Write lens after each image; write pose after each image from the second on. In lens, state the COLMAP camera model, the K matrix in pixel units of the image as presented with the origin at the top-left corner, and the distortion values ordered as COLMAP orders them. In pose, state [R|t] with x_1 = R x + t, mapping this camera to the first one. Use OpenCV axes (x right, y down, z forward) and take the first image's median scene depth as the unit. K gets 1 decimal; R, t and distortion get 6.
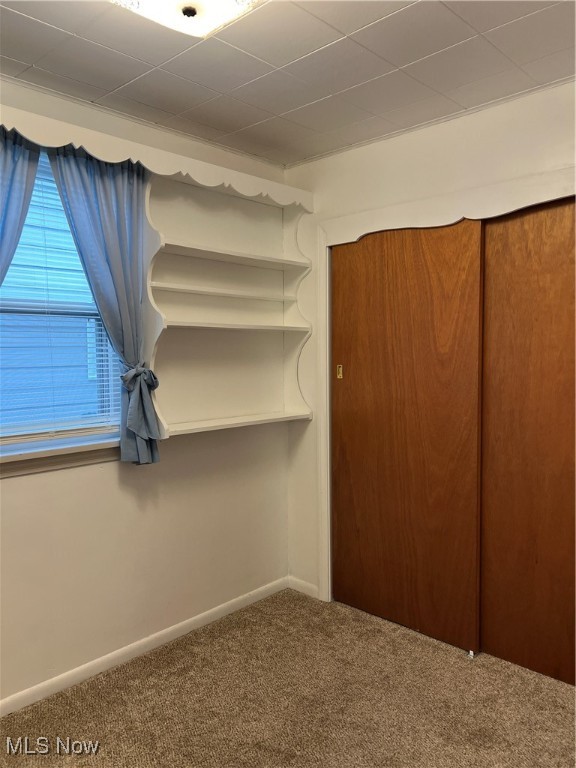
lens RADIAL K [[579.5, 0, 285.4], [0, 579.5, 382.2], [0, 0, 1]] dist [0.044831, -0.030490]
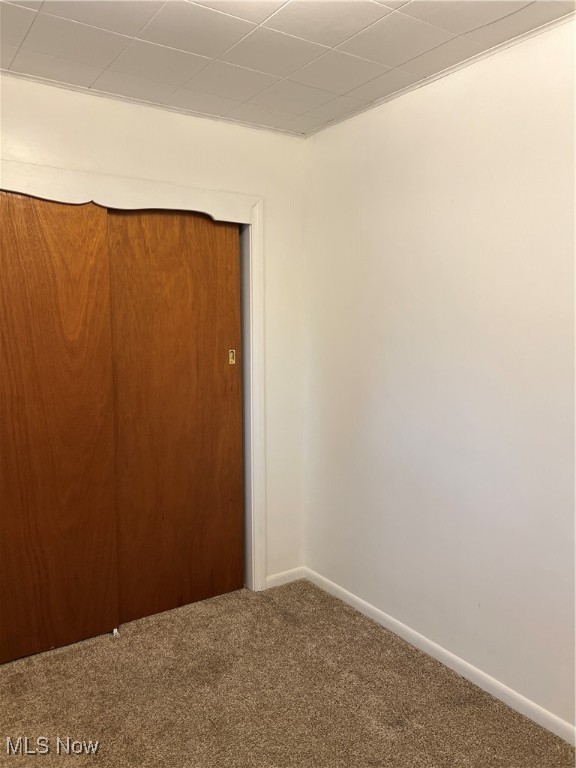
lens RADIAL K [[579.5, 0, 285.9], [0, 579.5, 383.6], [0, 0, 1]] dist [0.044831, -0.030490]
pose [[0.214307, -0.090546, 0.972560, -0.593562], [0.055565, 0.995212, 0.080411, -0.038623], [-0.975185, 0.036808, 0.218313, 0.476070]]
